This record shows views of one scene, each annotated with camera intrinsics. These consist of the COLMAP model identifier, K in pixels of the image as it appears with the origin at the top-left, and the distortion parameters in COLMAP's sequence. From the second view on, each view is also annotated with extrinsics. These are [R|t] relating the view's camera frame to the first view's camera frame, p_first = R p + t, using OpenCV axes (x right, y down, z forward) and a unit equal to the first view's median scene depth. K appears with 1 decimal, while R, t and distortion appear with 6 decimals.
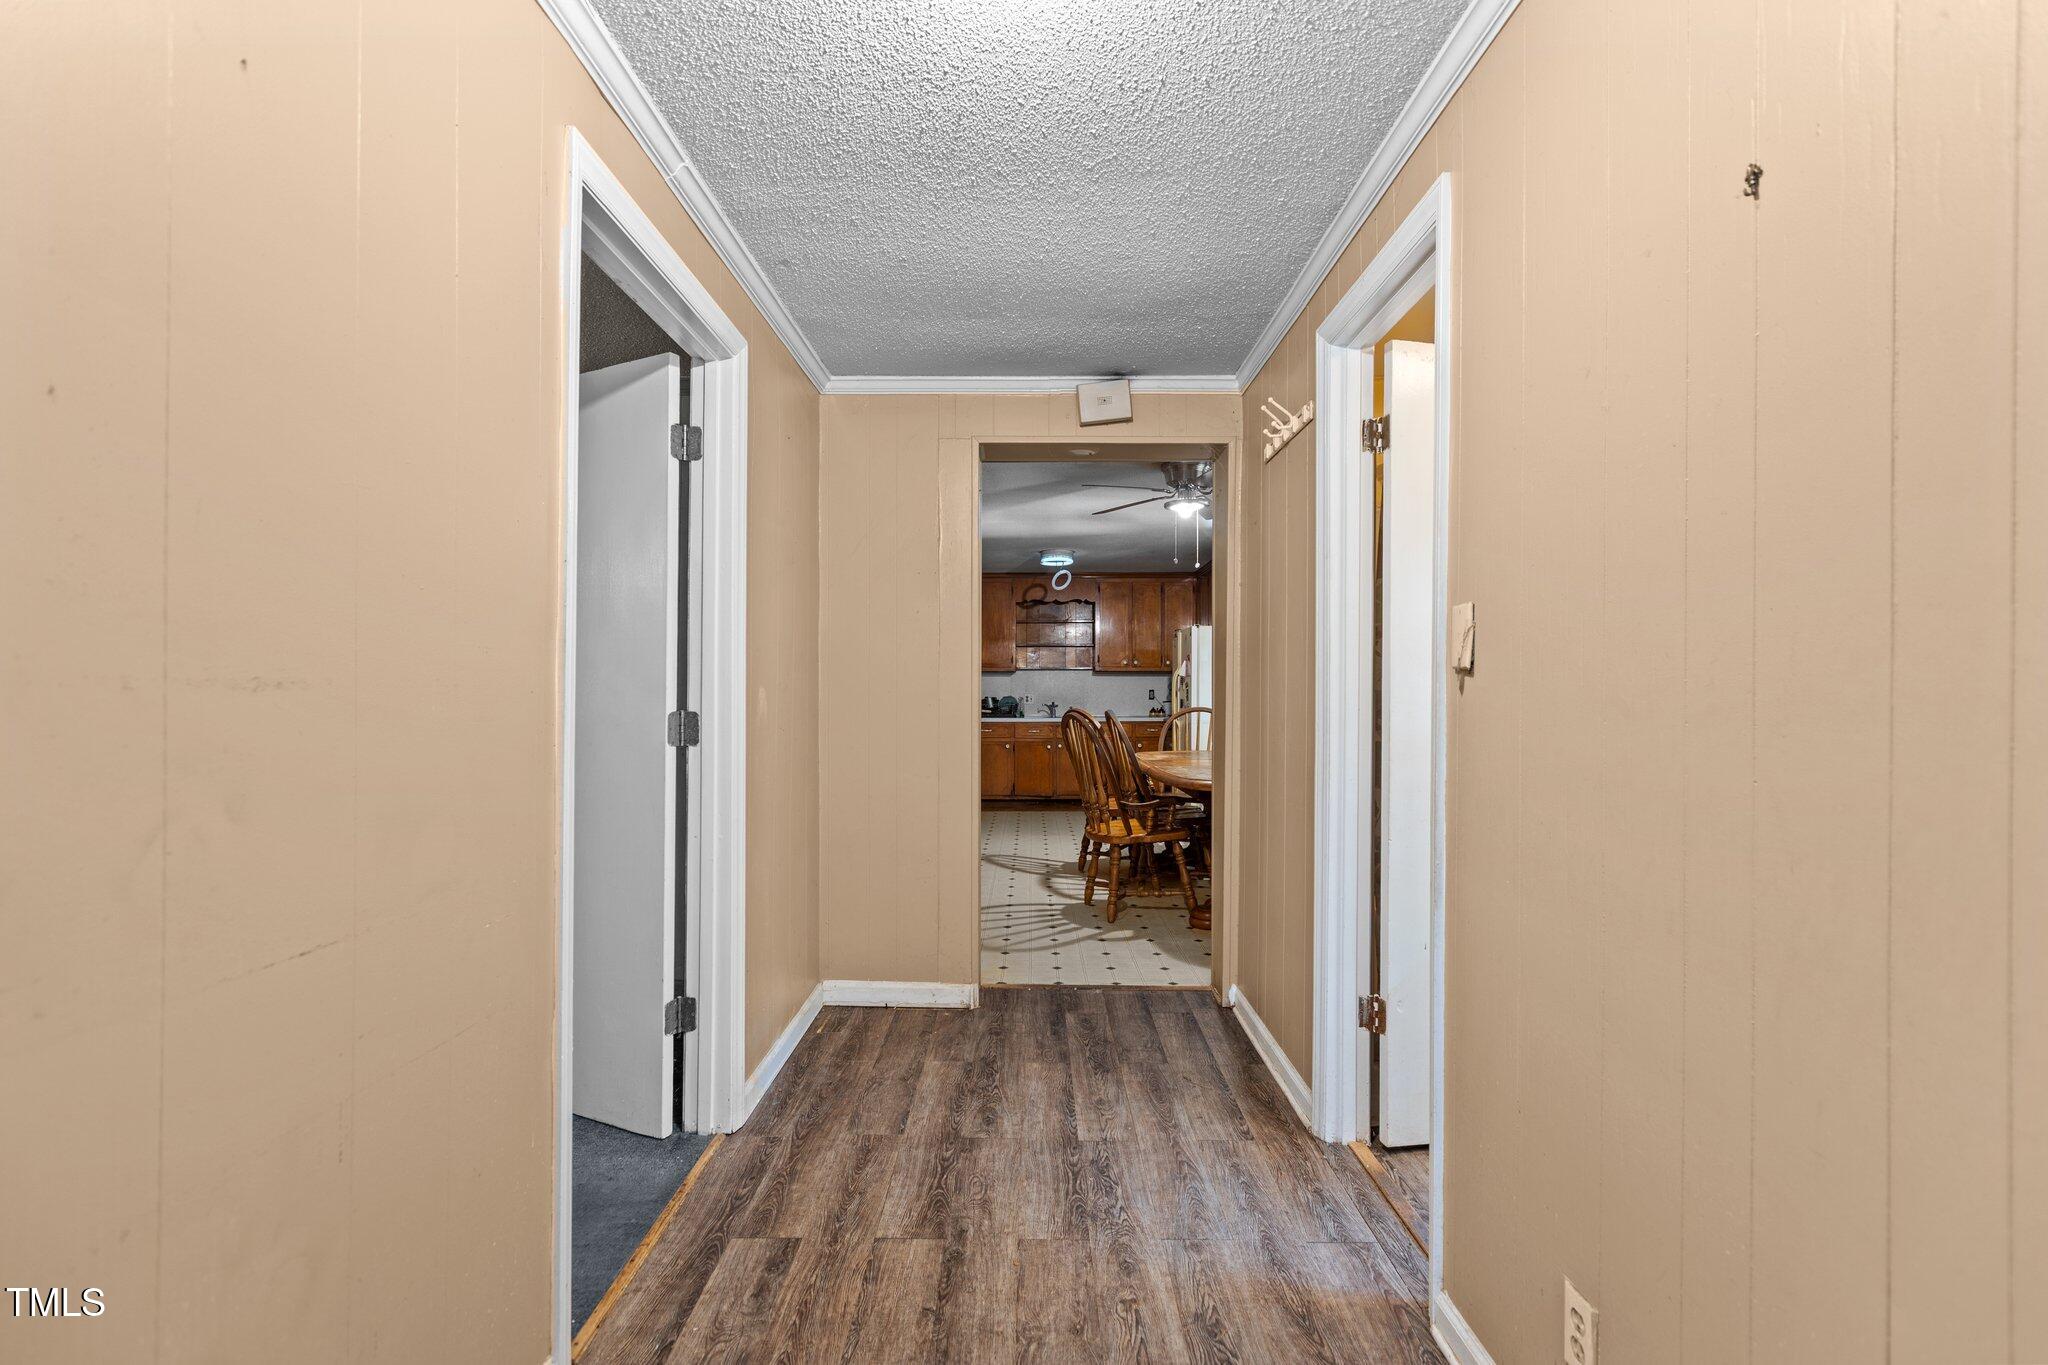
lens RADIAL K [[910.0, 0, 1018.9], [0, 910.0, 691.2], [0, 0, 1]] dist [0.001529, -0.000594]
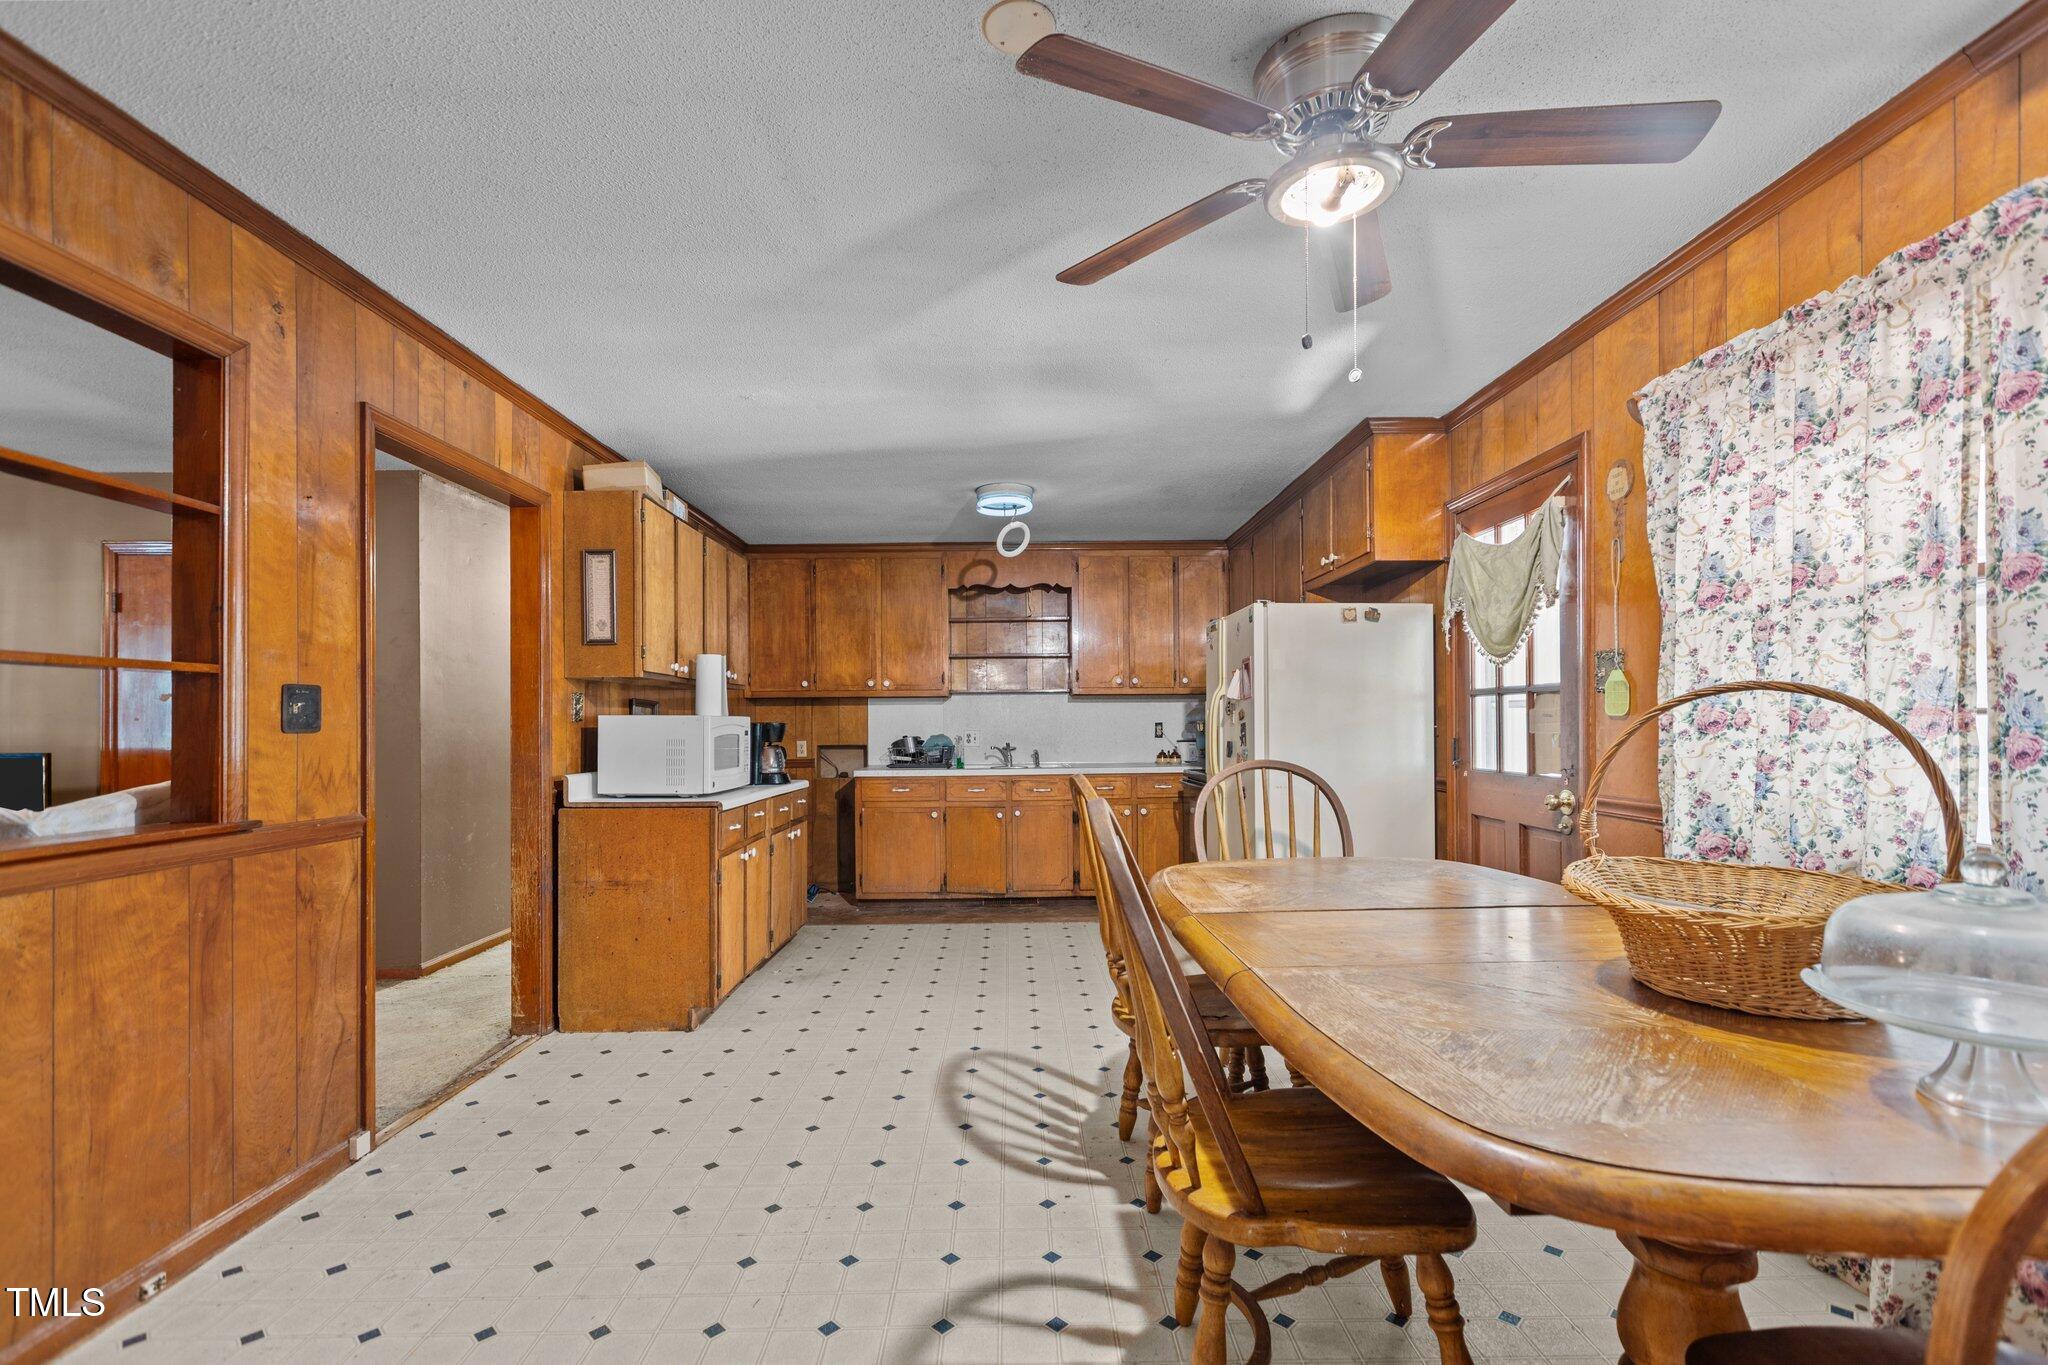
lens RADIAL K [[910.0, 0, 1003.5], [0, 910.0, 697.9], [0, 0, 1]] dist [0.001529, -0.000594]
pose [[0.999957, -0.008188, 0.004384, 0.031986], [0.008301, 0.999614, -0.026499, -0.003187], [-0.004166, 0.026534, 0.999639, 0.353496]]
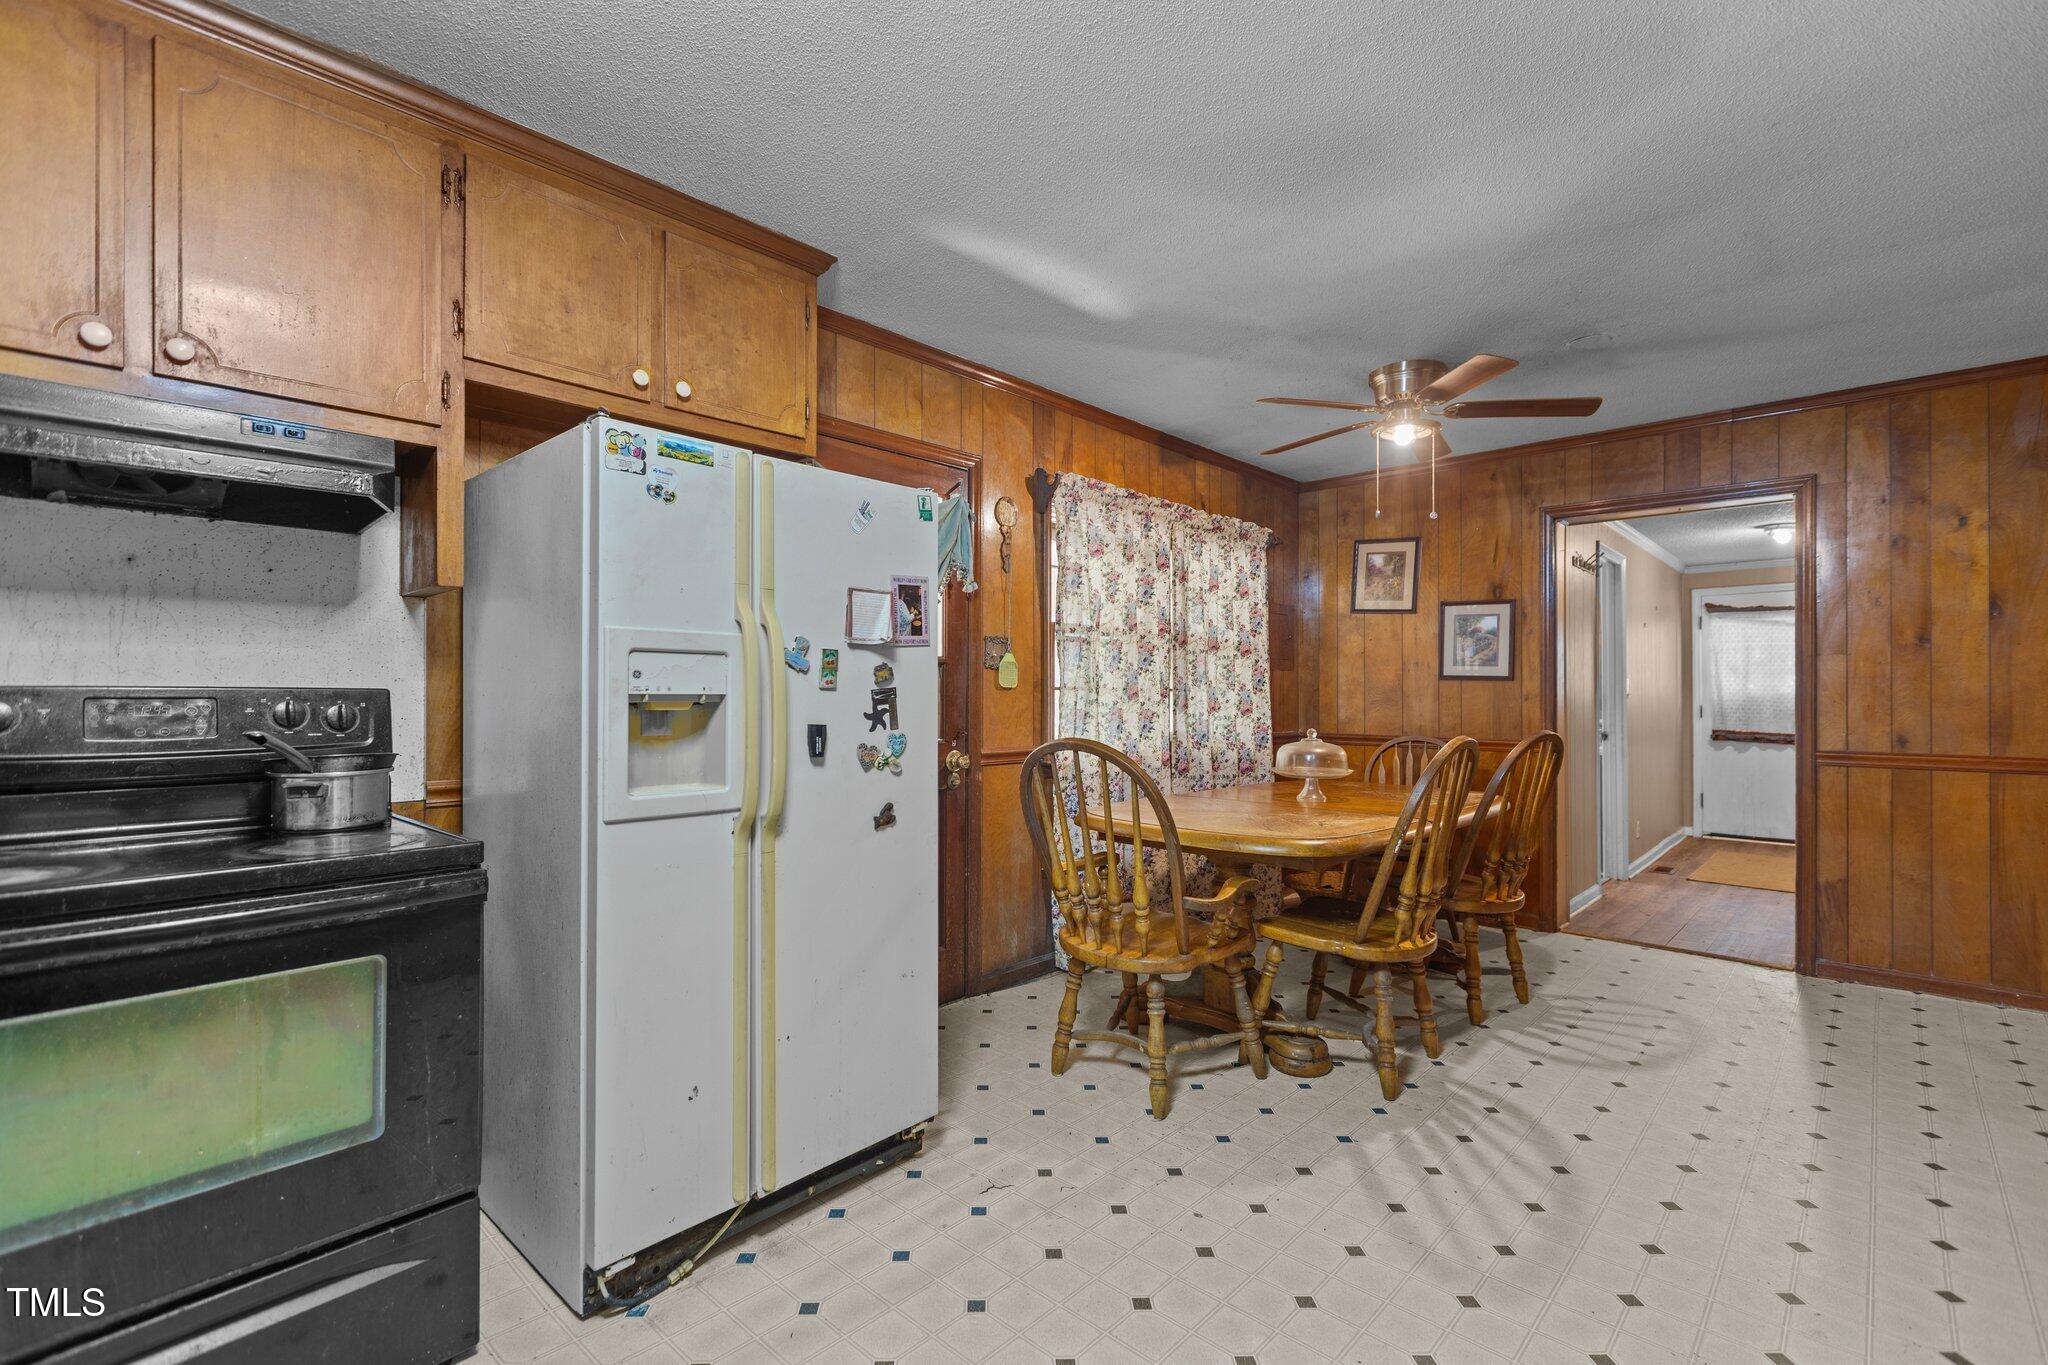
lens RADIAL K [[910.0, 0, 1016.6], [0, 910.0, 688.4], [0, 0, 1]] dist [0.001529, -0.000594]
pose [[-0.728402, -0.000450, 0.685150, -0.035757], [-0.006464, 0.999960, -0.006214, -0.001277], [-0.685119, -0.008955, -0.728376, 0.885248]]
